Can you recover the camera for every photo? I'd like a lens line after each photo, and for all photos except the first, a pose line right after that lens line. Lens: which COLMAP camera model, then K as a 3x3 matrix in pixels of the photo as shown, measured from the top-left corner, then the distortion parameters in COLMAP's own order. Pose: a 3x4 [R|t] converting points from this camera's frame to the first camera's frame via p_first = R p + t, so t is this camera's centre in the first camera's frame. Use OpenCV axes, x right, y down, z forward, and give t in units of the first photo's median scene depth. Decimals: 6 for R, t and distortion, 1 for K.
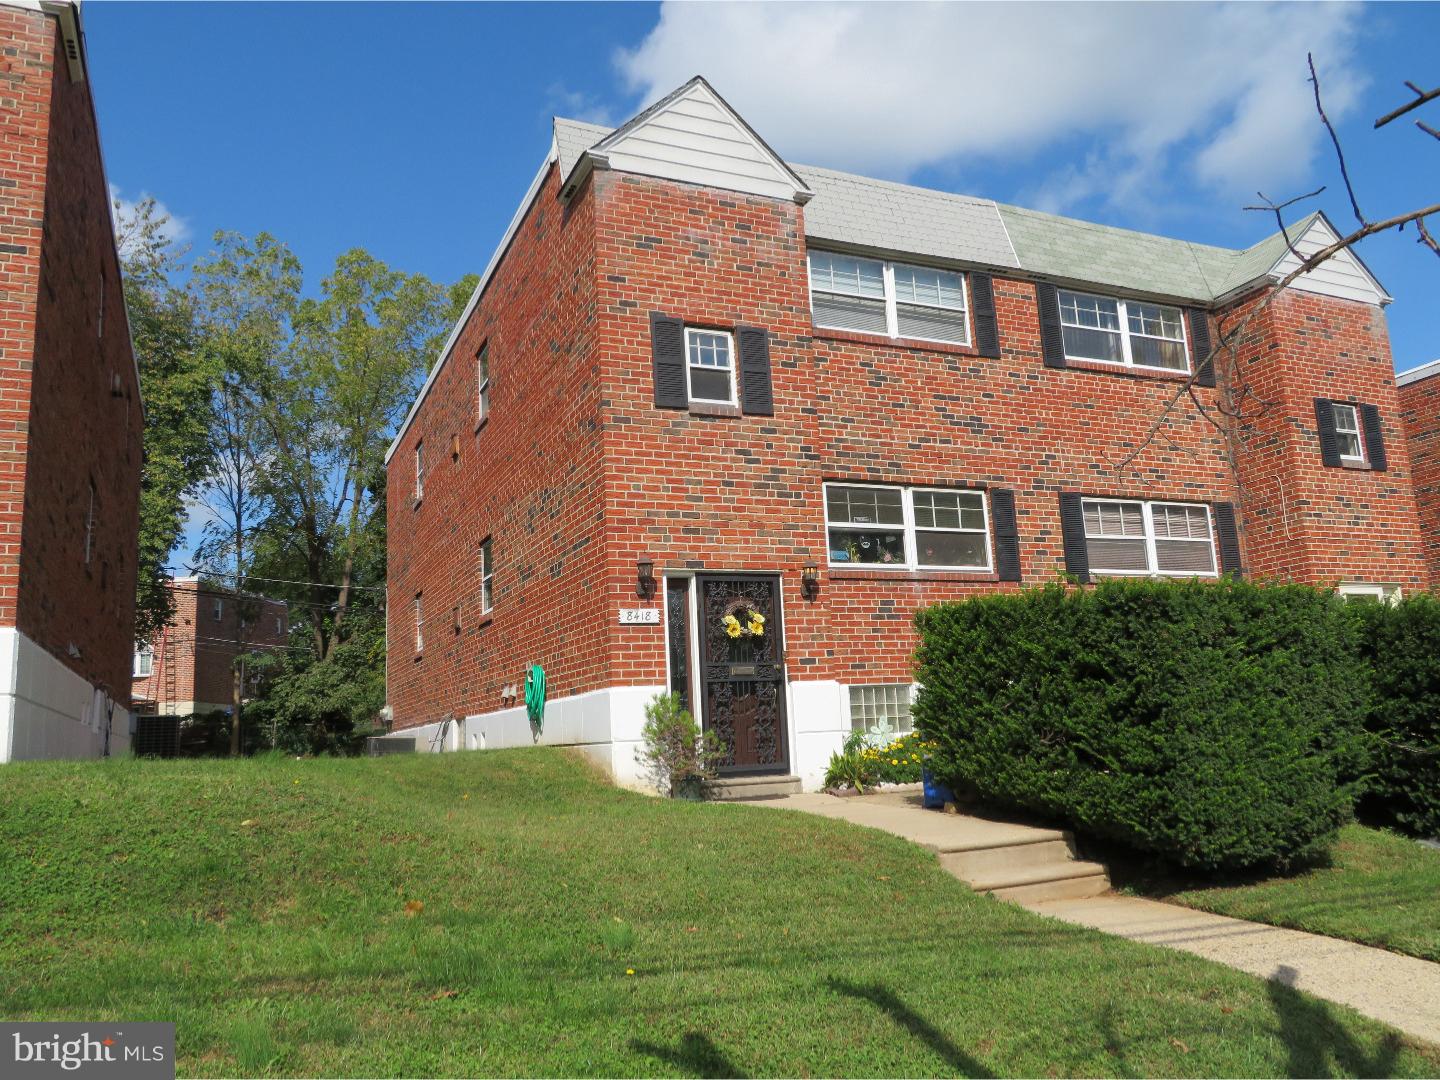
lens RADIAL K [[1106.8, 0, 720.9], [0, 1106.8, 537.8], [0, 0, 1]] dist [0.002383, -0.000126]
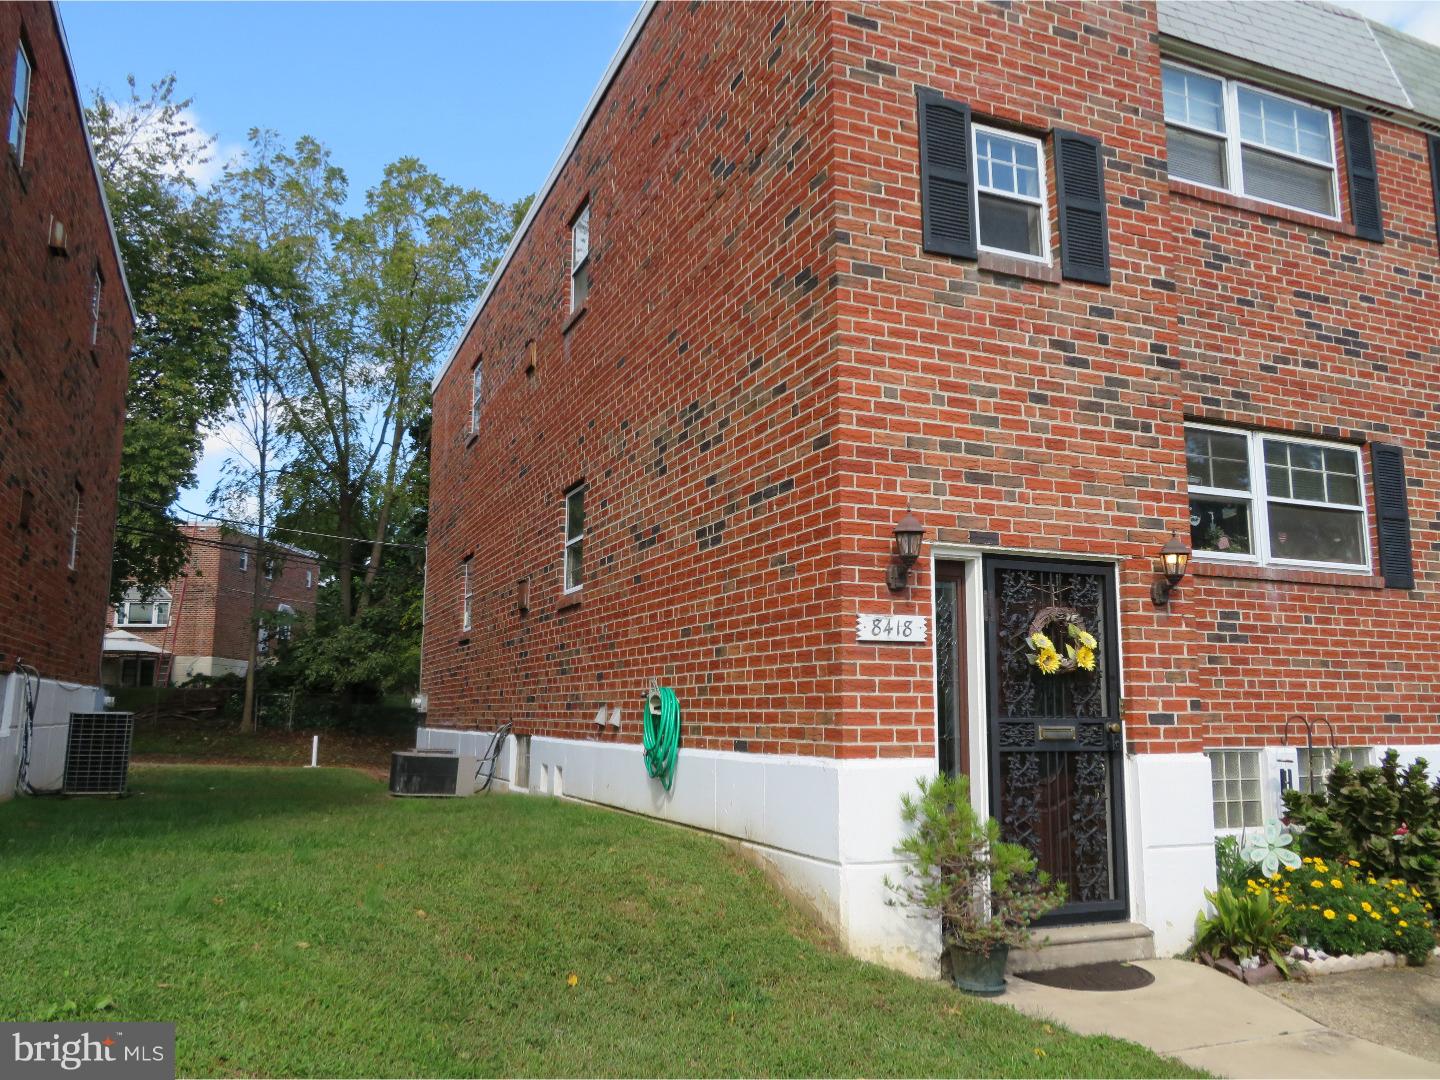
lens RADIAL K [[1106.8, 0, 719.4], [0, 1106.8, 542.0], [0, 0, 1]] dist [0.002383, -0.000126]
pose [[0.998152, 0.051489, -0.032277, -0.043662], [-0.050556, 0.998298, 0.029089, 0.005439], [0.033719, -0.027403, 0.999056, 0.139535]]
